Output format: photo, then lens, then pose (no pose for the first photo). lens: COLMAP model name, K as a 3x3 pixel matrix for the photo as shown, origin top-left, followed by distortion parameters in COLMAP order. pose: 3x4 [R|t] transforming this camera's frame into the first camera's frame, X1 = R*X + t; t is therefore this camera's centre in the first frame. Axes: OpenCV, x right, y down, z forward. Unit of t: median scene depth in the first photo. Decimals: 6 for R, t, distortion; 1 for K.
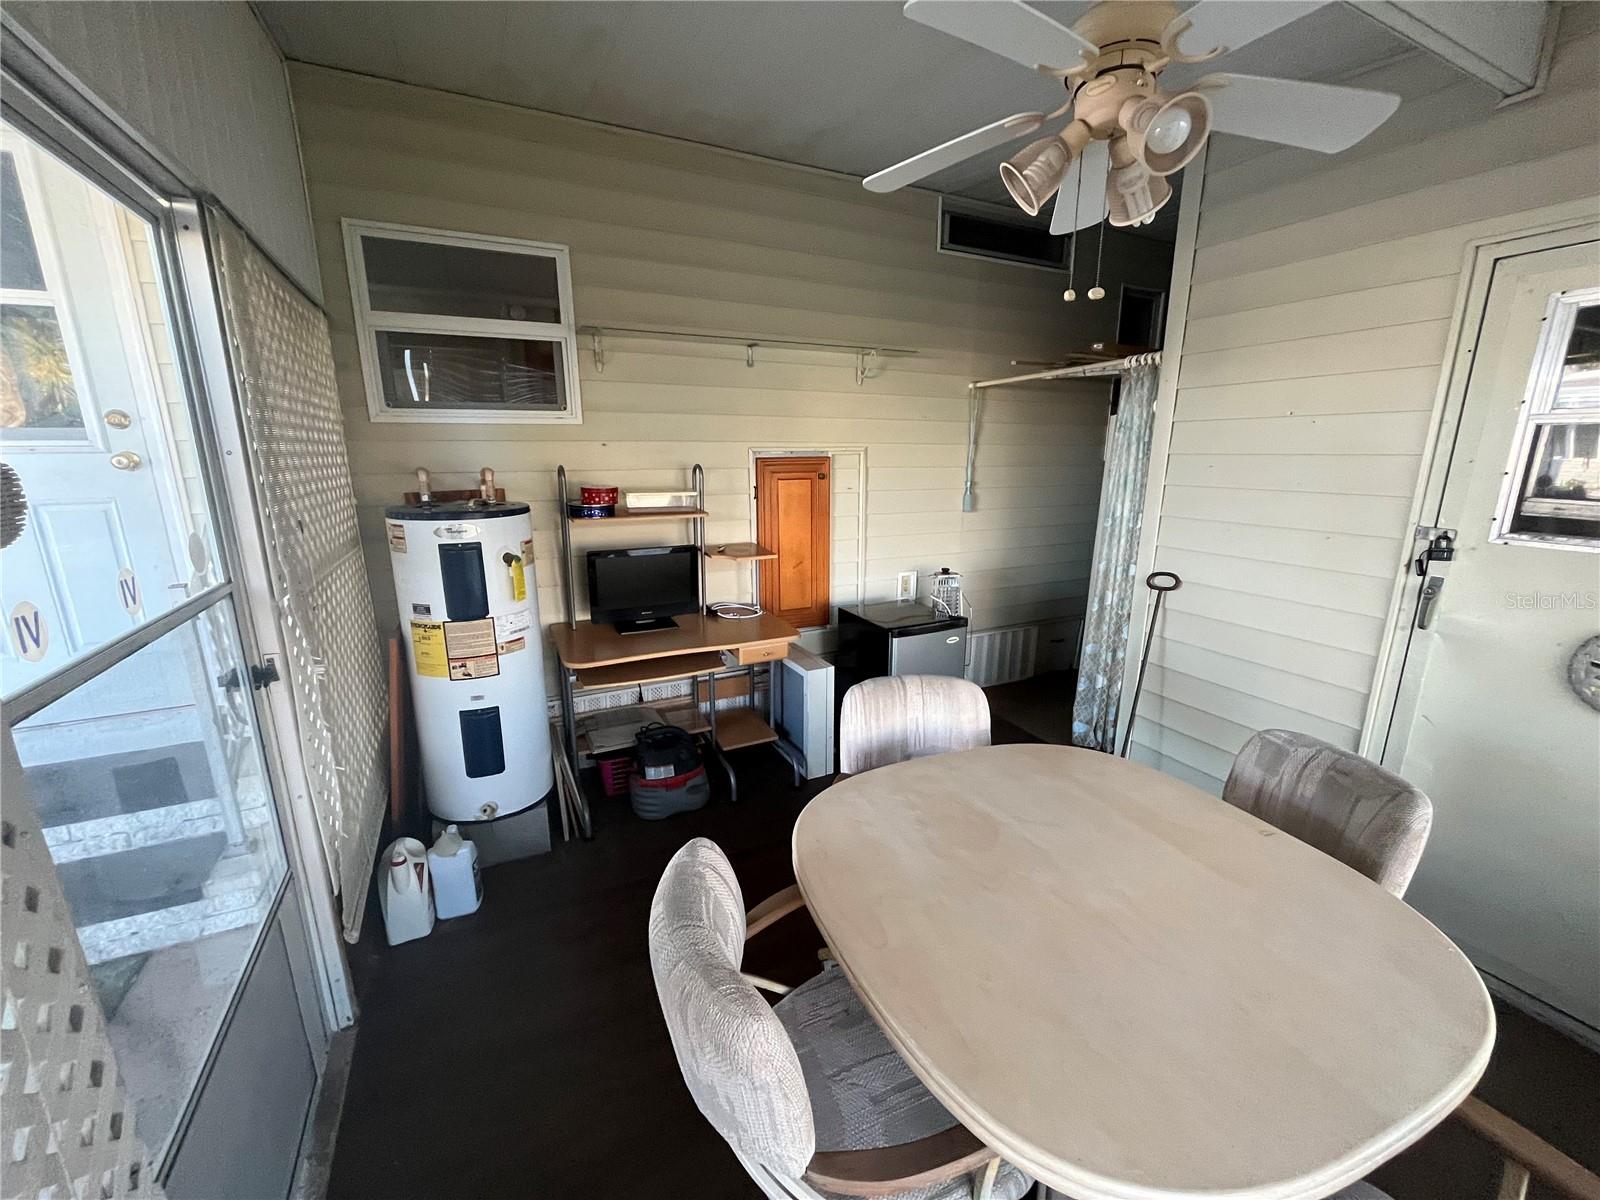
lens RADIAL K [[643.8, 0, 798.4], [0, 643.8, 600.2], [0, 0, 1]] dist [0.000195, -0.000001]
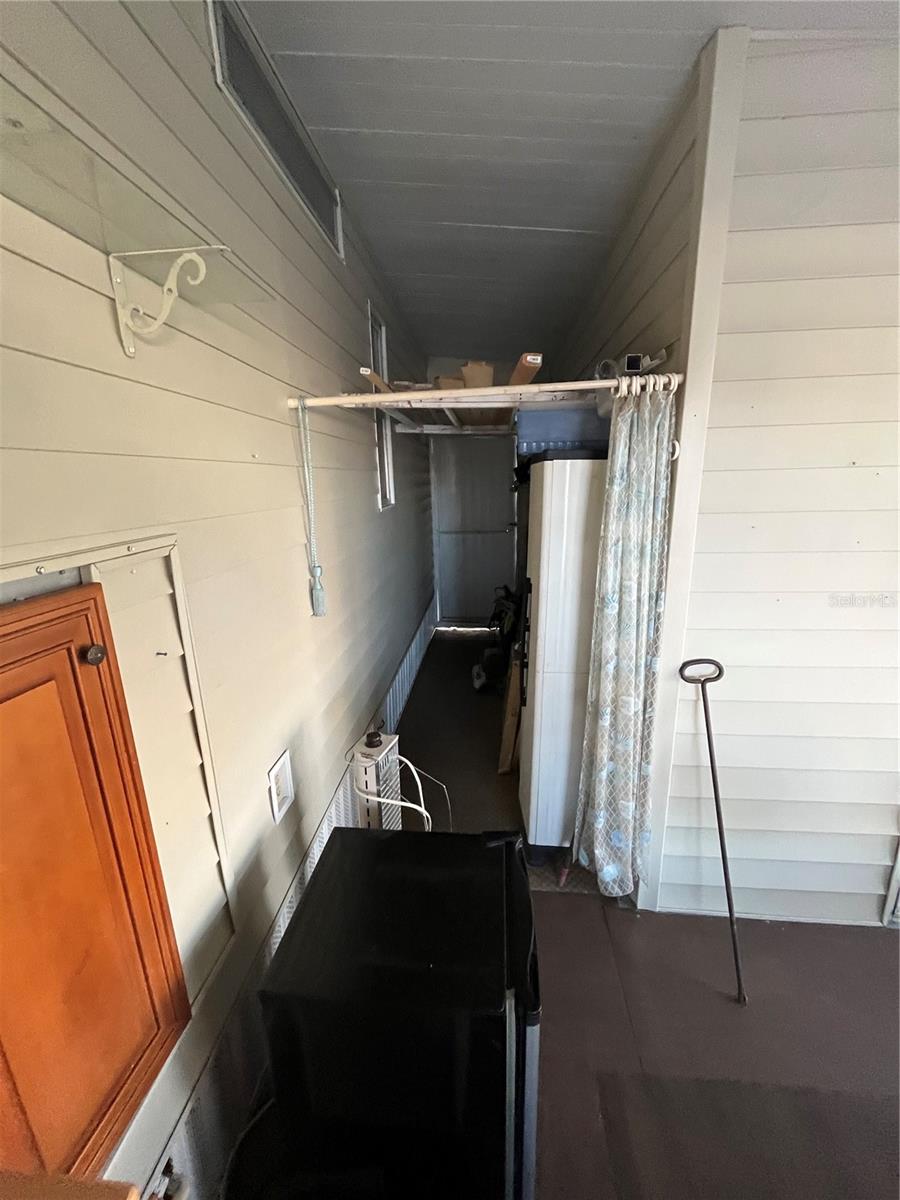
lens RADIAL K [[482.9, 0, 449.7], [0, 482.9, 602.5], [0, 0, 1]] dist [0.000195, -0.000001]
pose [[0.521361, -0.220242, 0.824425, -0.068246], [0.217237, 0.968545, 0.121364, -0.249201], [-0.825221, 0.115821, 0.552806, 0.908588]]
